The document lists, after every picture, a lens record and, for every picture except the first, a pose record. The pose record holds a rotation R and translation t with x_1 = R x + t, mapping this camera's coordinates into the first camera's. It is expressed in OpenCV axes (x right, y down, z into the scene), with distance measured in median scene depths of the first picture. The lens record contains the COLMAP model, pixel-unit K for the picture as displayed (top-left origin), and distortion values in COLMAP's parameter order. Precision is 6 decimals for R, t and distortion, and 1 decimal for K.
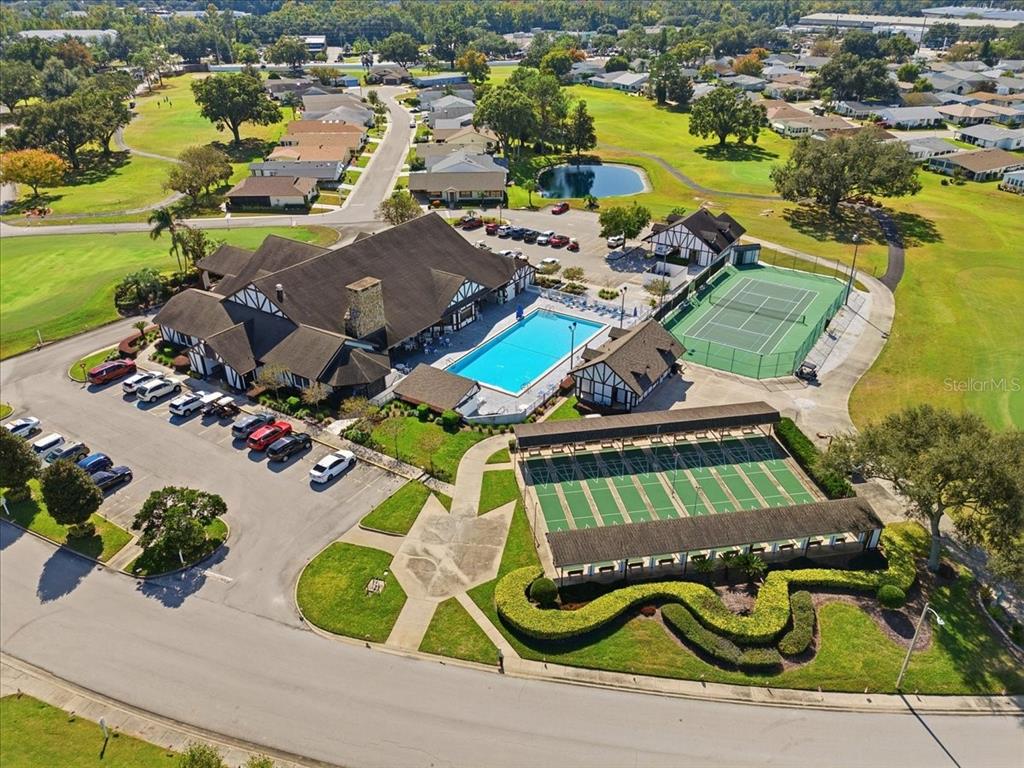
lens RADIAL K [[753.7, 0, 514.5], [0, 753.7, 384.3], [0, 0, 1]] dist [0.044804, -0.006106]
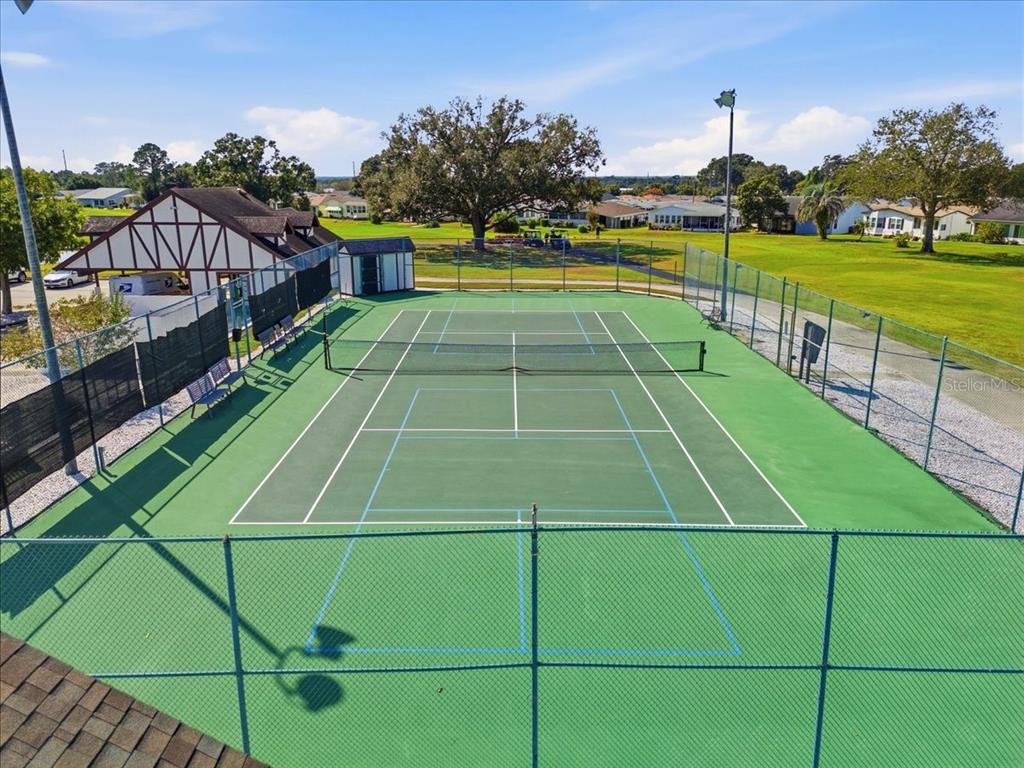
lens RADIAL K [[753.7, 0, 516.1], [0, 753.7, 386.8], [0, 0, 1]] dist [0.044804, -0.006106]
pose [[0.833104, -0.140078, 0.535085, 0.186985], [0.262717, 0.951524, -0.159944, -0.050157], [-0.486742, 0.273826, 0.829519, 0.808467]]
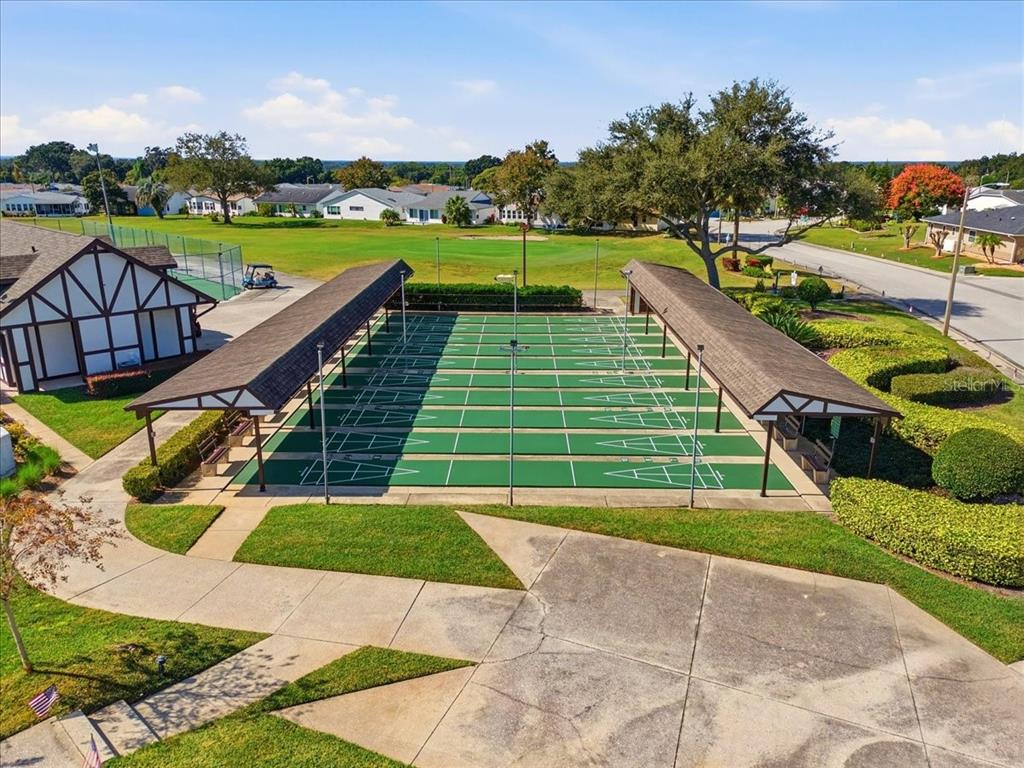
lens RADIAL K [[753.7, 0, 520.7], [0, 753.7, 385.0], [0, 0, 1]] dist [0.044804, -0.006106]
pose [[0.175803, -0.274263, 0.945449, -0.163314], [0.476434, 0.864140, 0.162085, 0.051070], [-0.861454, 0.421949, 0.282586, 0.580286]]
